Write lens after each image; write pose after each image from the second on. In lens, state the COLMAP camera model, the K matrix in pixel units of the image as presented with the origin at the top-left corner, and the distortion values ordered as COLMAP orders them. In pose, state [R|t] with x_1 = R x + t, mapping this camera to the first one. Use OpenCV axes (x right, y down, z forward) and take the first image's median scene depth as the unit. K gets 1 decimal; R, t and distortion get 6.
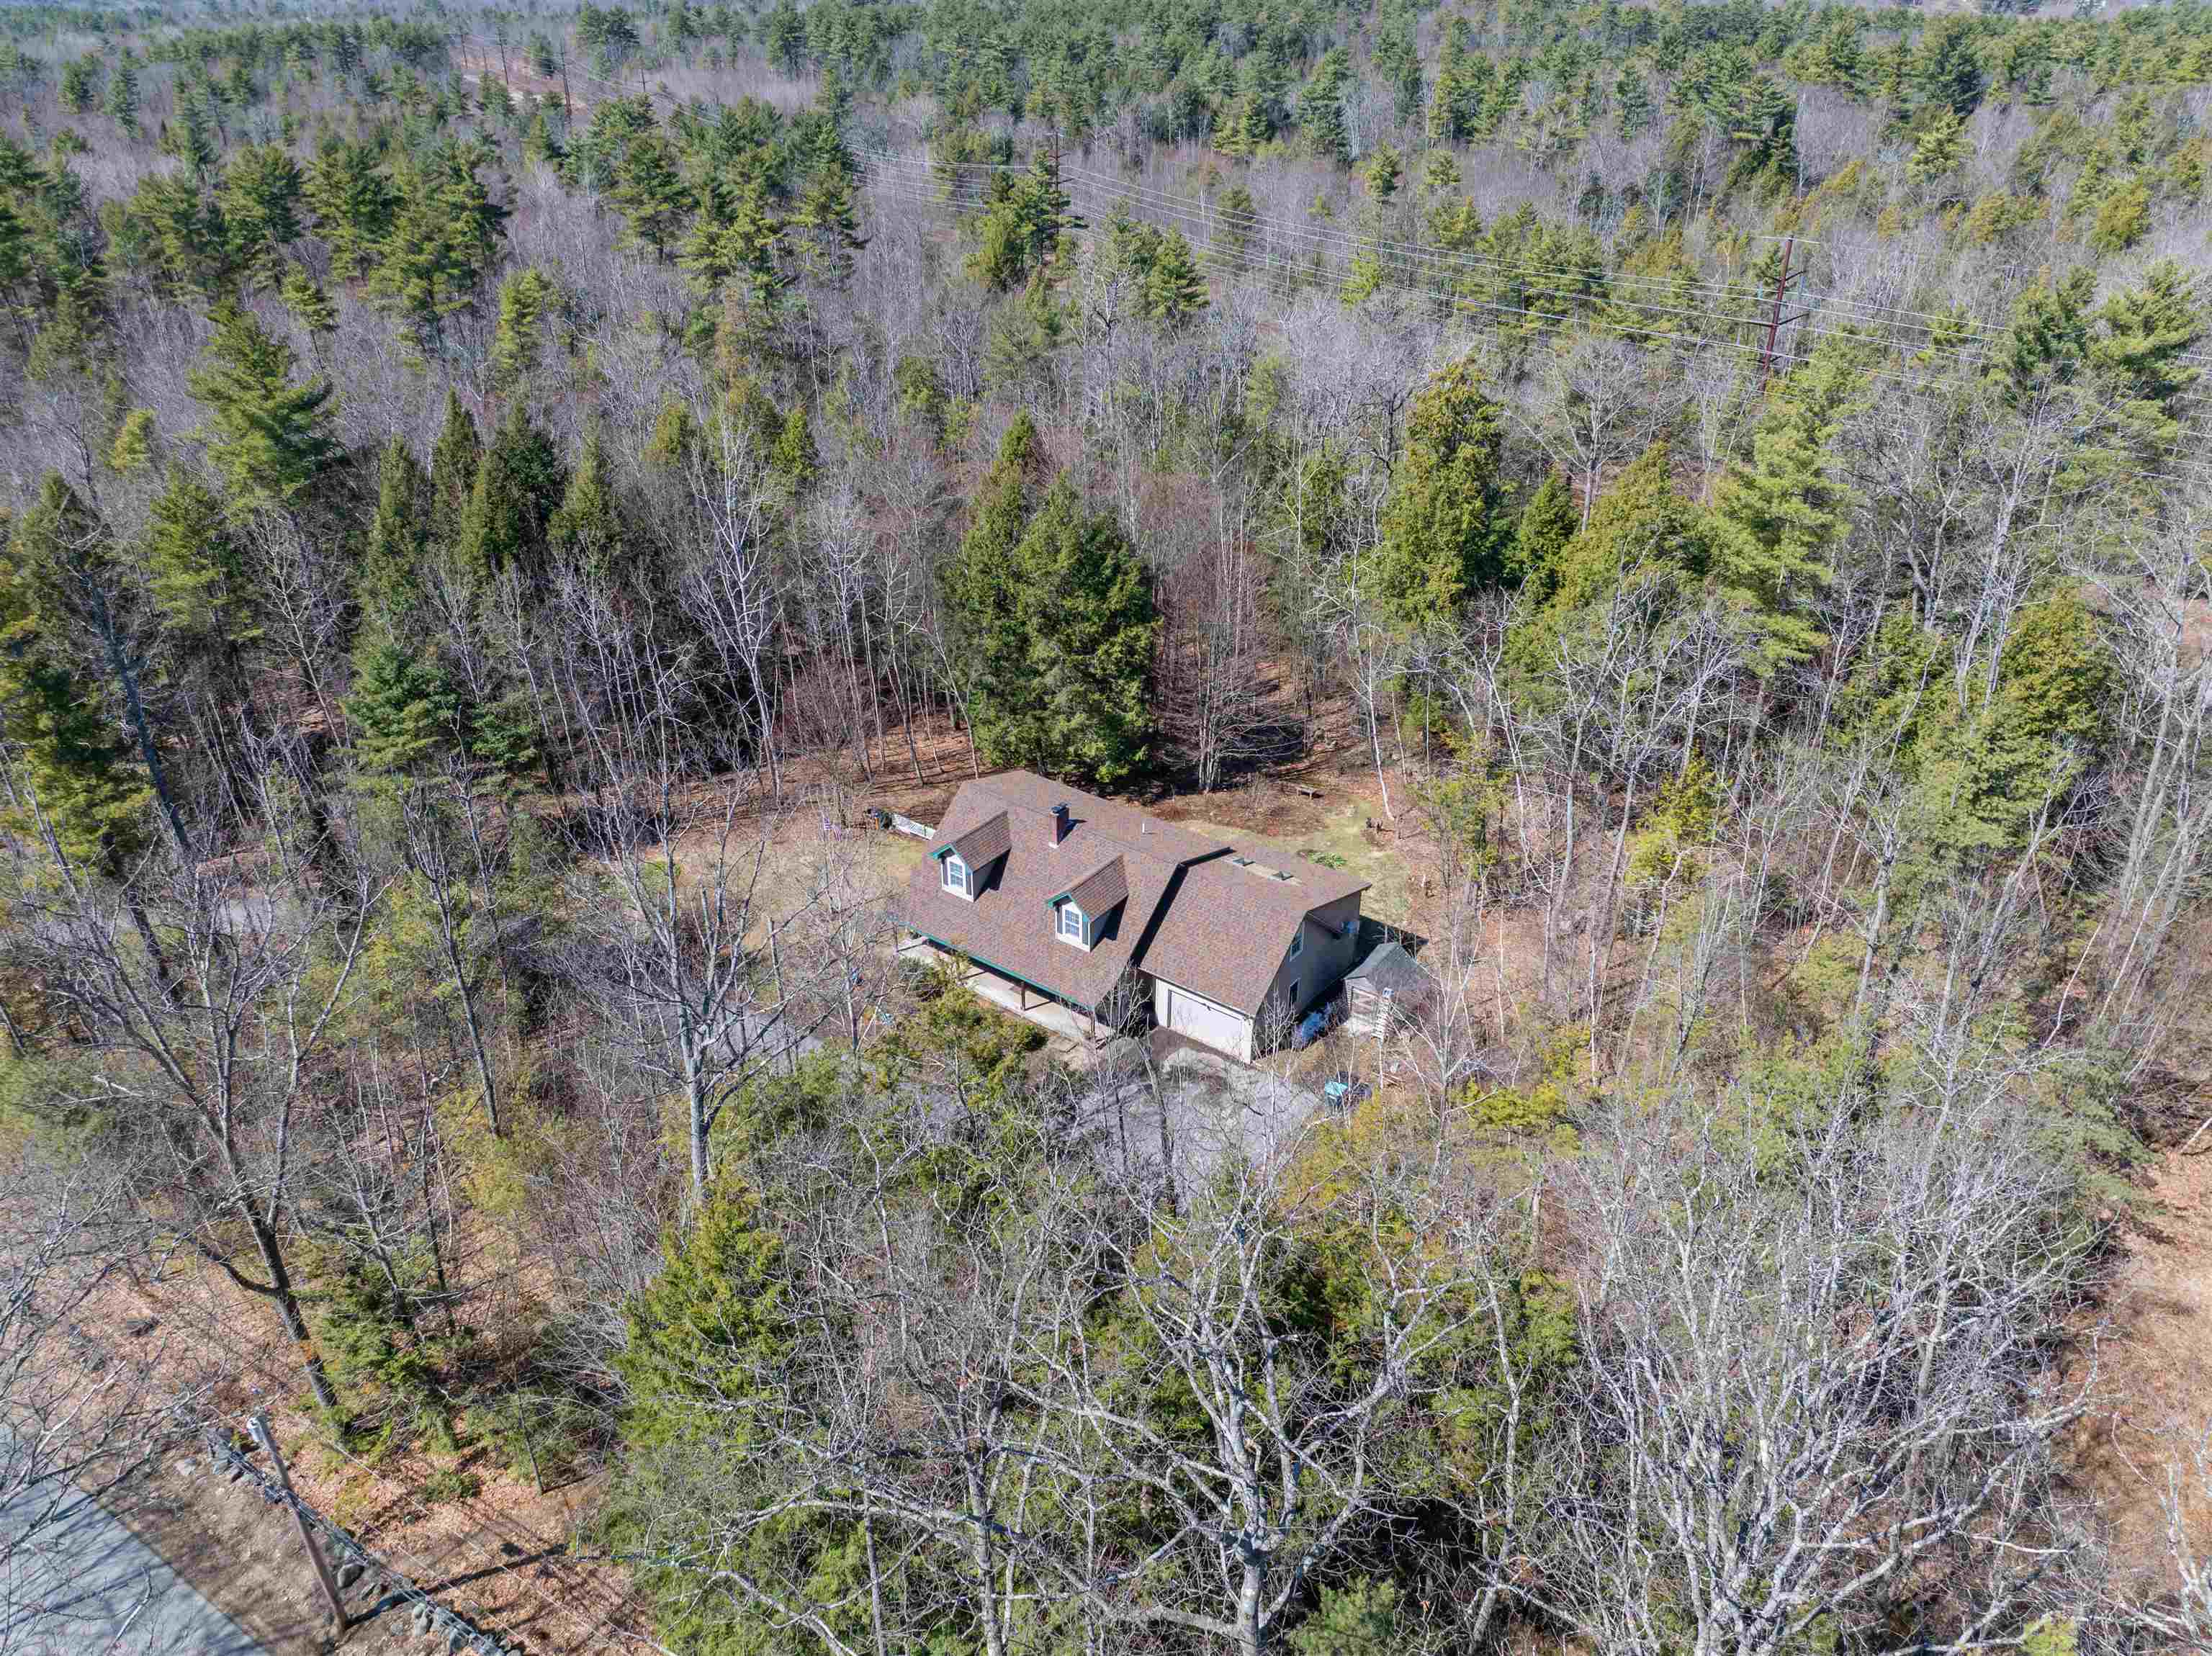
lens RADIAL K [[1576.2, 0, 1115.4], [0, 1576.2, 830.4], [0, 0, 1]] dist [-0.030537, -0.001821]
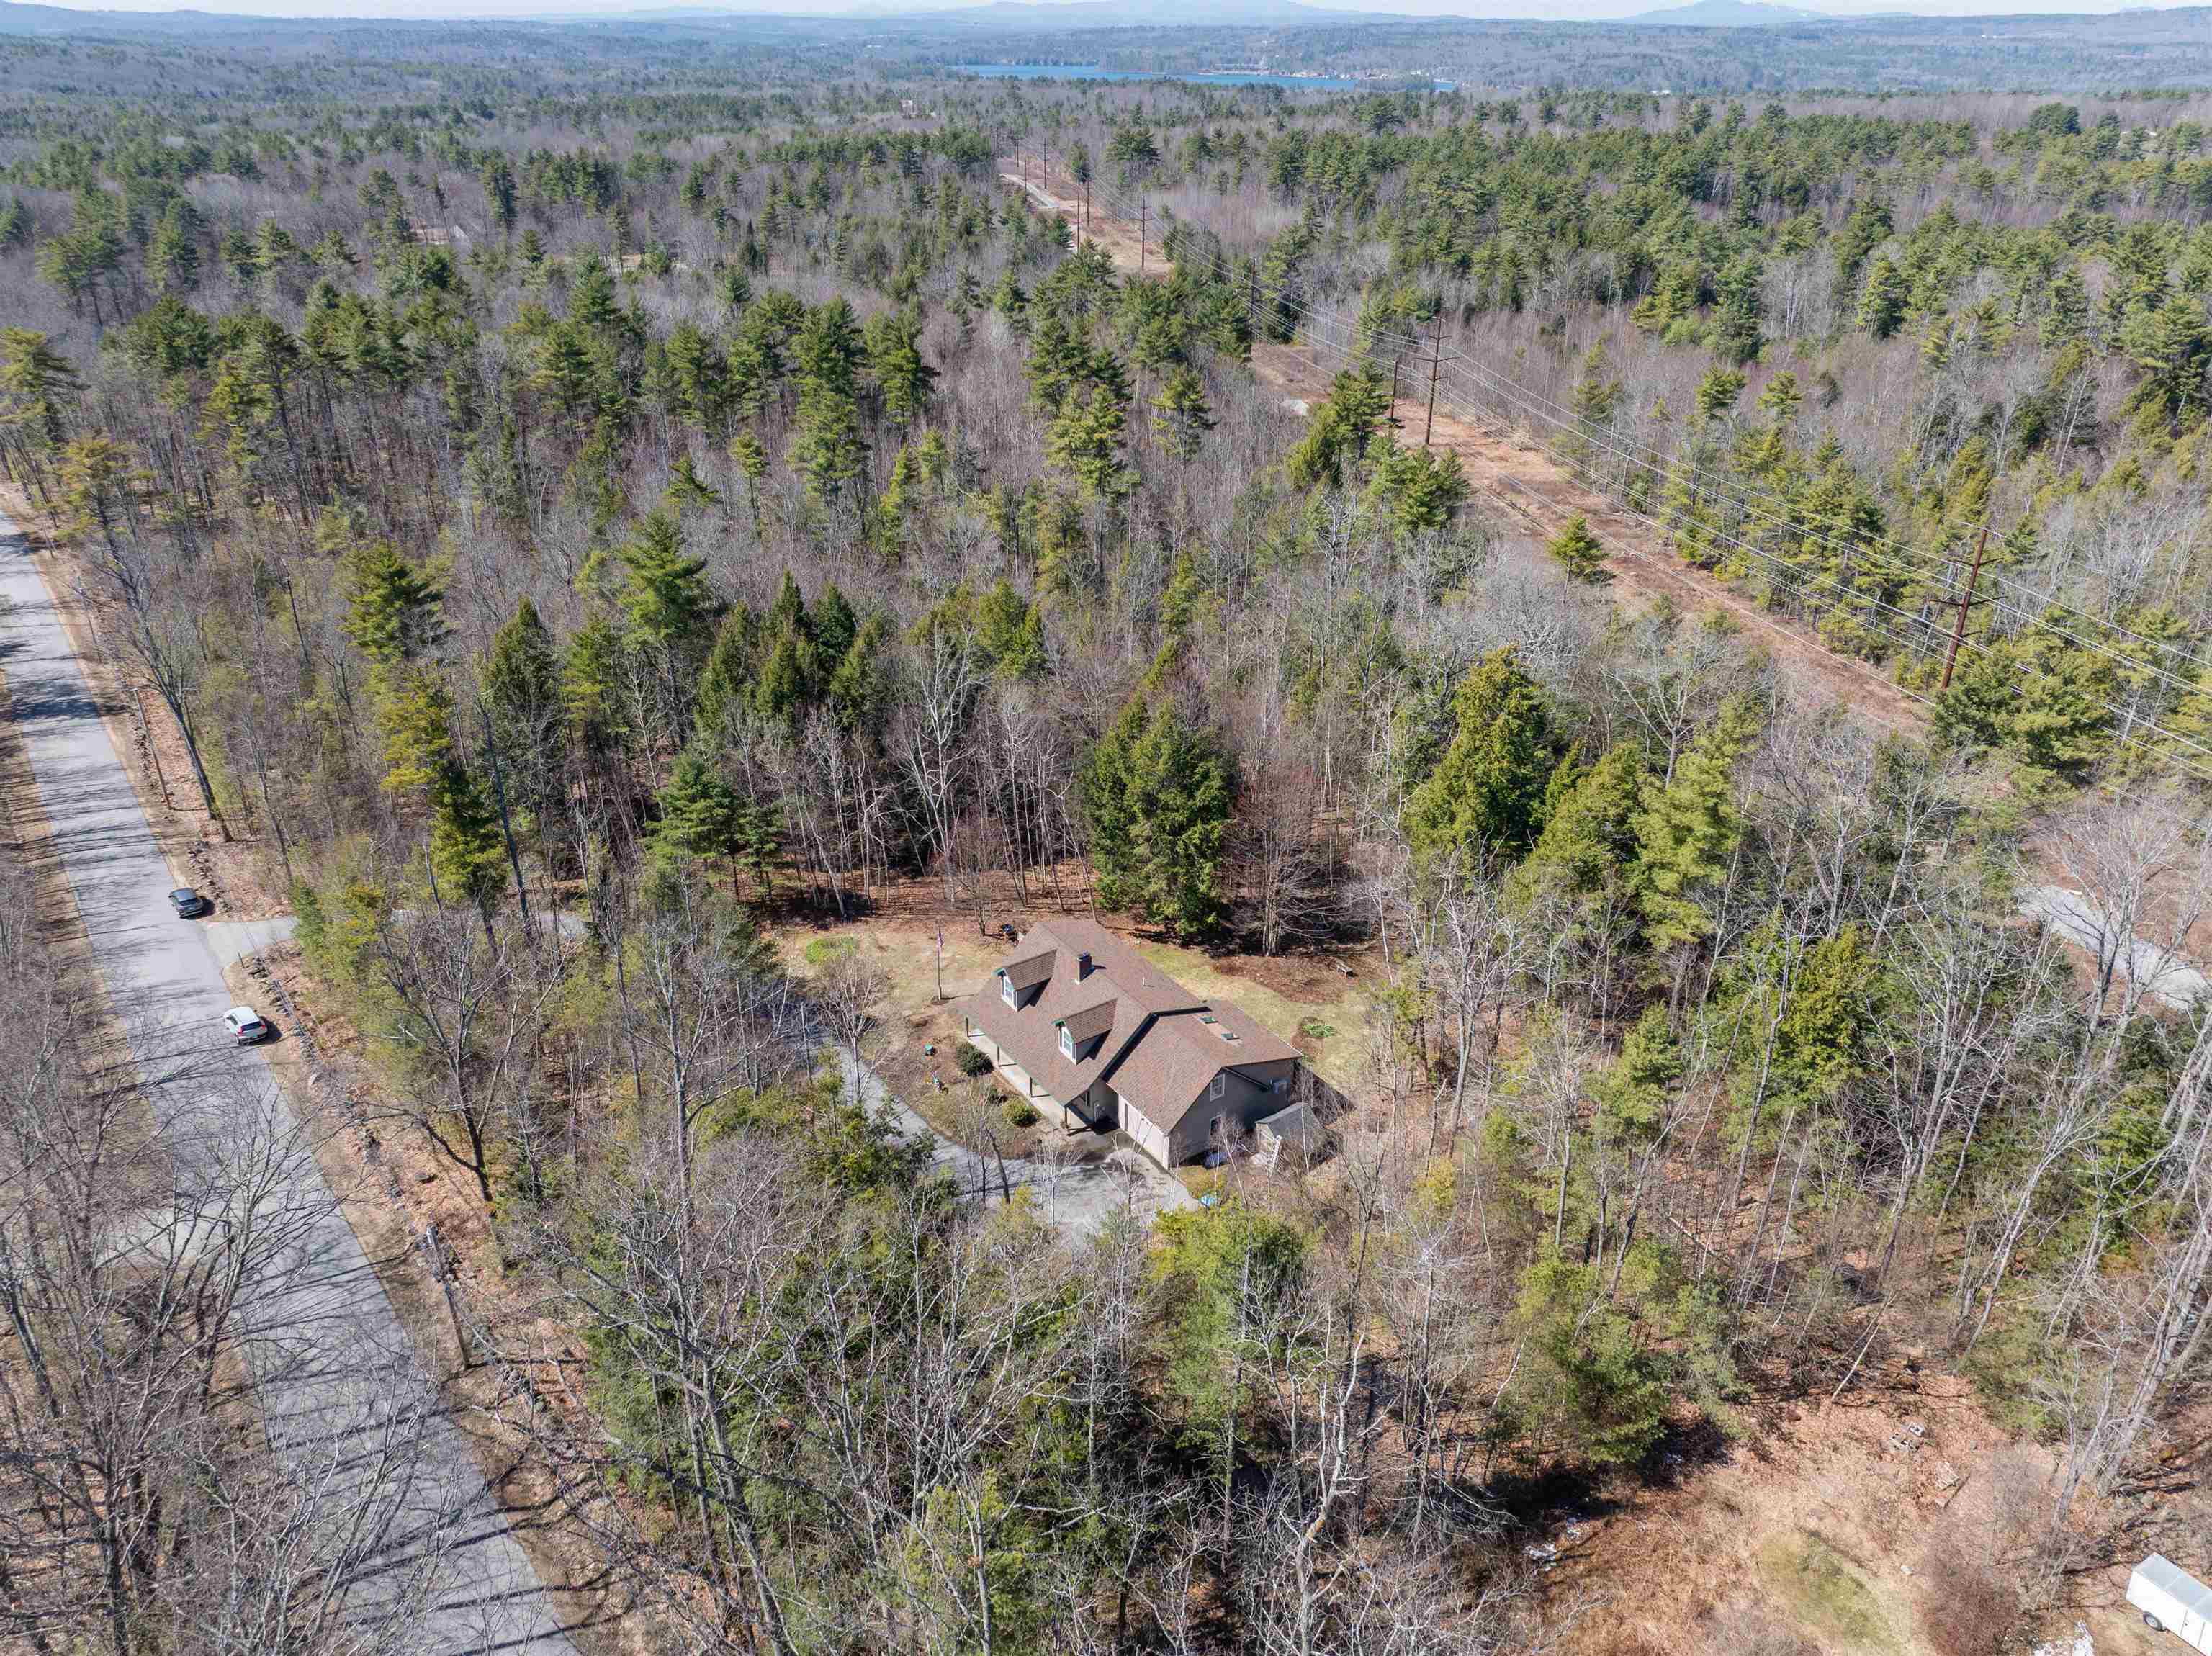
lens RADIAL K [[1576.2, 0, 1100.7], [0, 1576.2, 826.5], [0, 0, 1]] dist [-0.030537, -0.001821]
pose [[0.946583, 0.152867, -0.283922, 0.286110], [-0.166471, 0.985748, -0.024270, -0.076937], [0.276165, 0.070239, 0.958540, -0.255632]]
